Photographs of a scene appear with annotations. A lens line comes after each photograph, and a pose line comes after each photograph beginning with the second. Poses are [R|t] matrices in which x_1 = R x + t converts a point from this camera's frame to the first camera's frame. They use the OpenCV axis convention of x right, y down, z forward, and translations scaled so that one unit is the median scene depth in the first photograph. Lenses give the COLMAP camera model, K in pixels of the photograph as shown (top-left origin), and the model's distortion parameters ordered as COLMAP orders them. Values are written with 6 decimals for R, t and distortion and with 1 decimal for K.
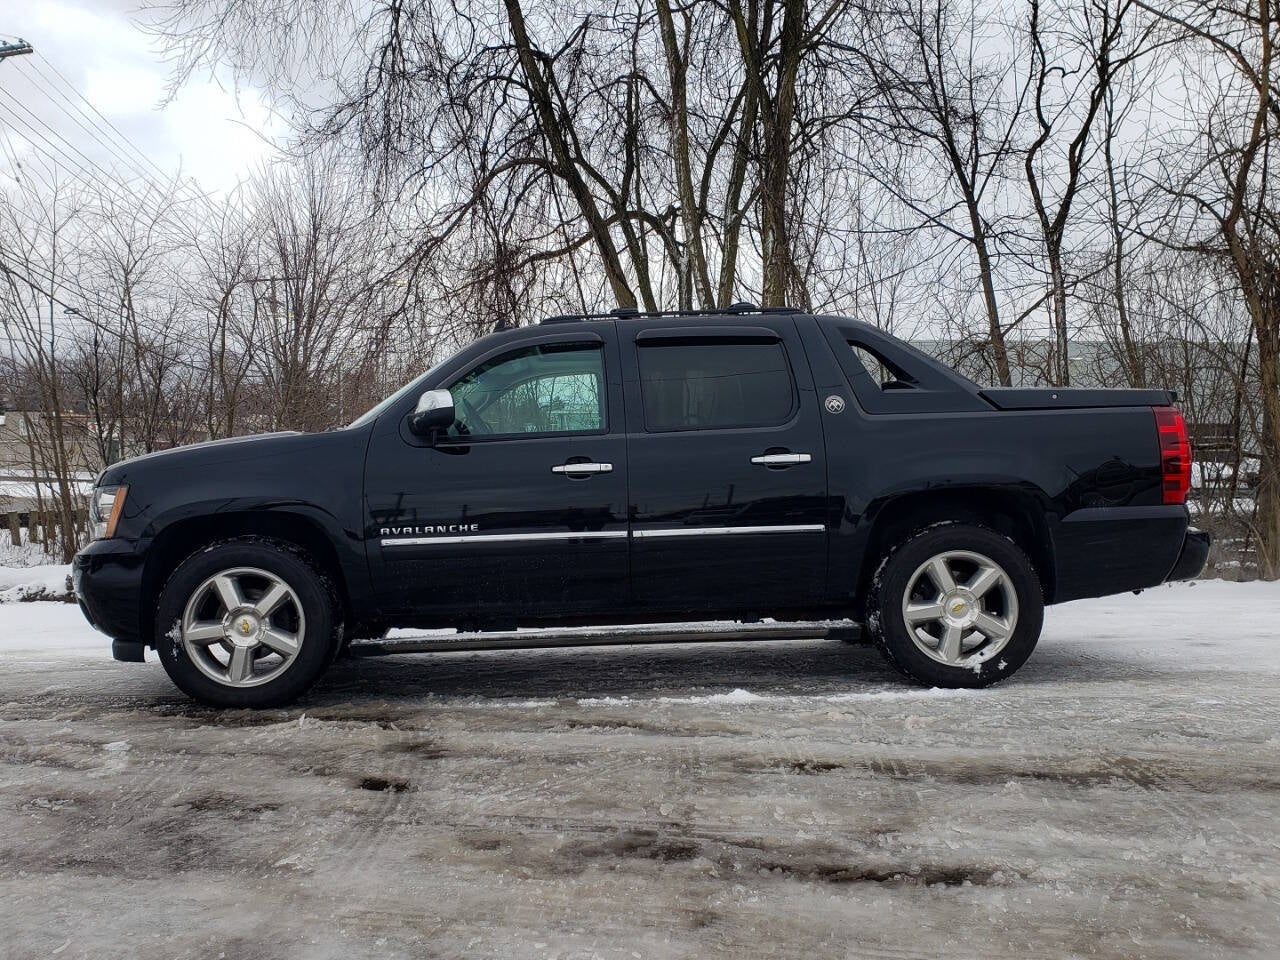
lens RADIAL K [[1110.6, 0, 645.4], [0, 1110.6, 454.7], [0, 0, 1]] dist [0.013412, -0.013845]
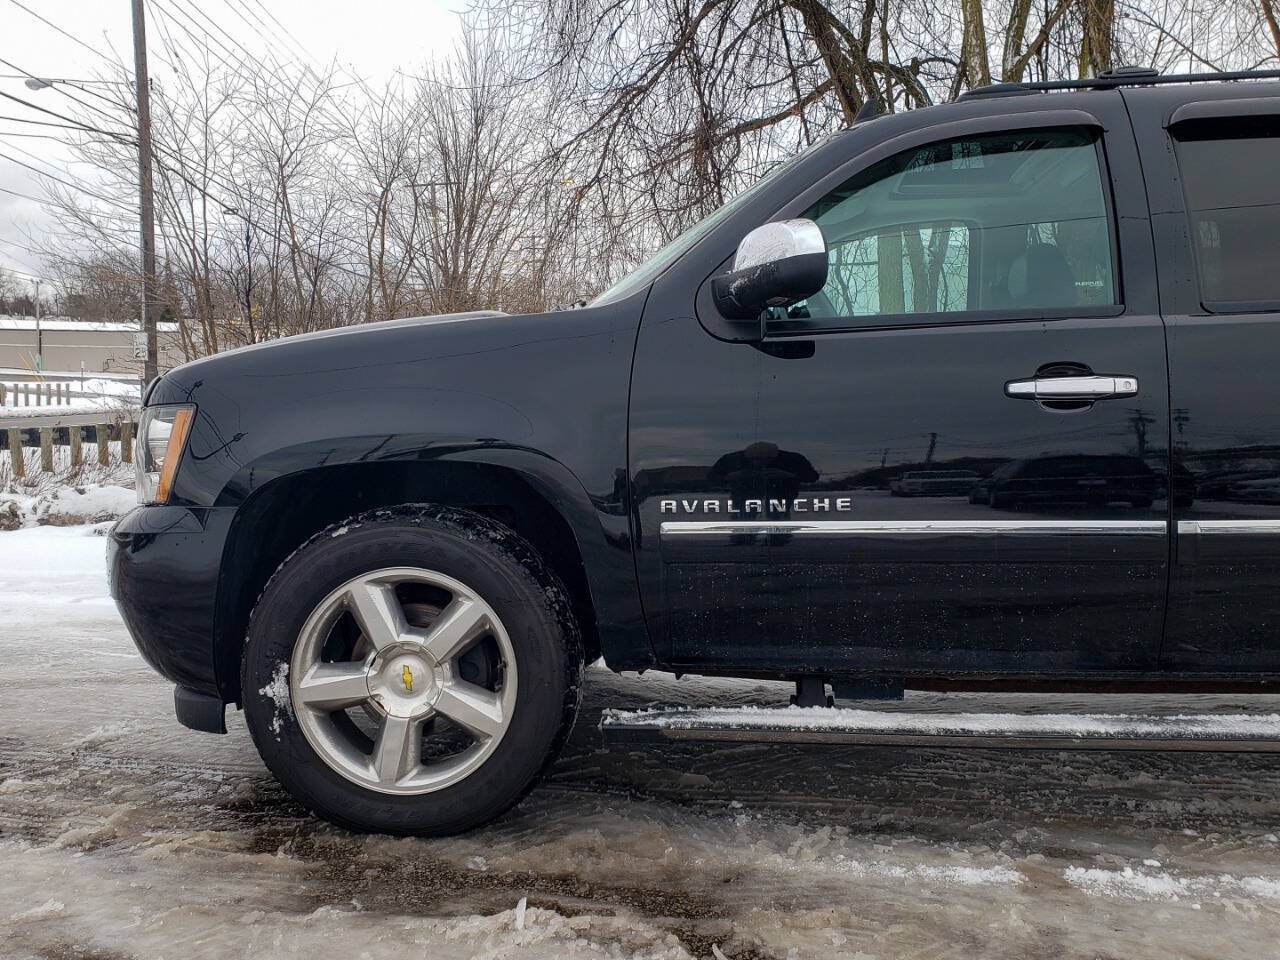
lens RADIAL K [[1224.0, 0, 647.1], [0, 1224.0, 476.4], [0, 0, 1]] dist [0.012368, -0.033420]
pose [[0.988490, 0.029204, -0.148441, -0.153442], [-0.016354, 0.996069, 0.087056, 0.006568], [0.150400, -0.083626, 0.985082, 0.426175]]
